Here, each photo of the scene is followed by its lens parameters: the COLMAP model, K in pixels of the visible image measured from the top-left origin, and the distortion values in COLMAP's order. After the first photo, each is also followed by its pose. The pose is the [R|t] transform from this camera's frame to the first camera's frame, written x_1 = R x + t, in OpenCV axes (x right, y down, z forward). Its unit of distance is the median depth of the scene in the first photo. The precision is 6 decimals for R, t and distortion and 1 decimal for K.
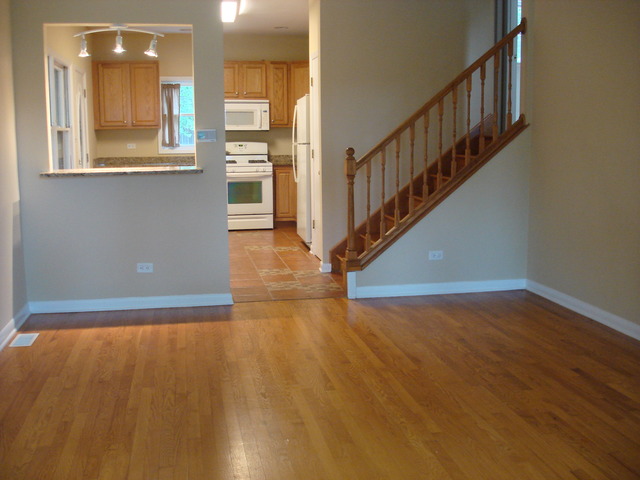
lens RADIAL K [[724.7, 0, 321.0], [0, 724.7, 241.2], [0, 0, 1]] dist [-0.096980, 0.000000]
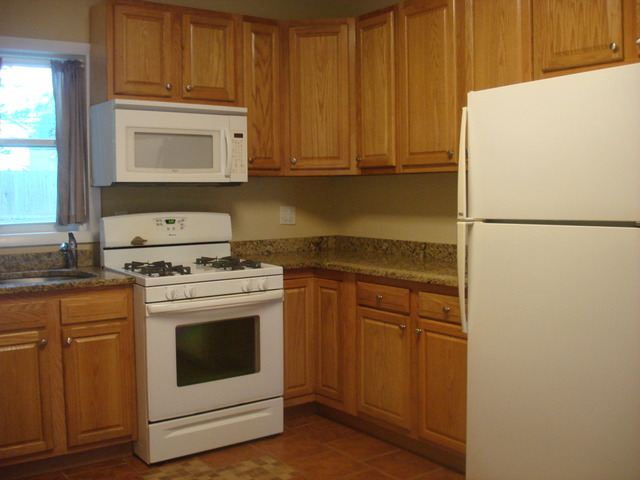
lens RADIAL K [[724.7, 0, 323.7], [0, 724.7, 239.6], [0, 0, 1]] dist [-0.096980, 0.000000]
pose [[0.909256, -0.033075, 0.414920, -0.201601], [0.066213, 0.995638, -0.065732, -0.093203], [-0.410937, 0.087241, 0.907480, 0.623273]]
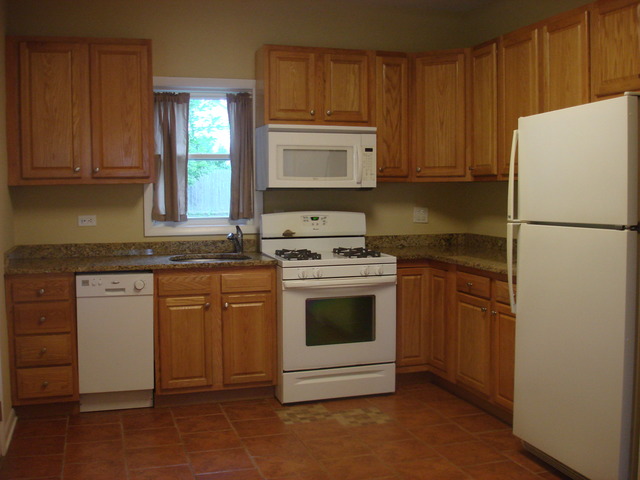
lens RADIAL K [[724.7, 0, 317.0], [0, 724.7, 238.7], [0, 0, 1]] dist [-0.096980, 0.000000]
pose [[0.994405, -0.008641, 0.105279, -0.164735], [0.016890, 0.996833, -0.077713, -0.081652], [-0.104274, 0.079056, 0.991402, 0.519781]]
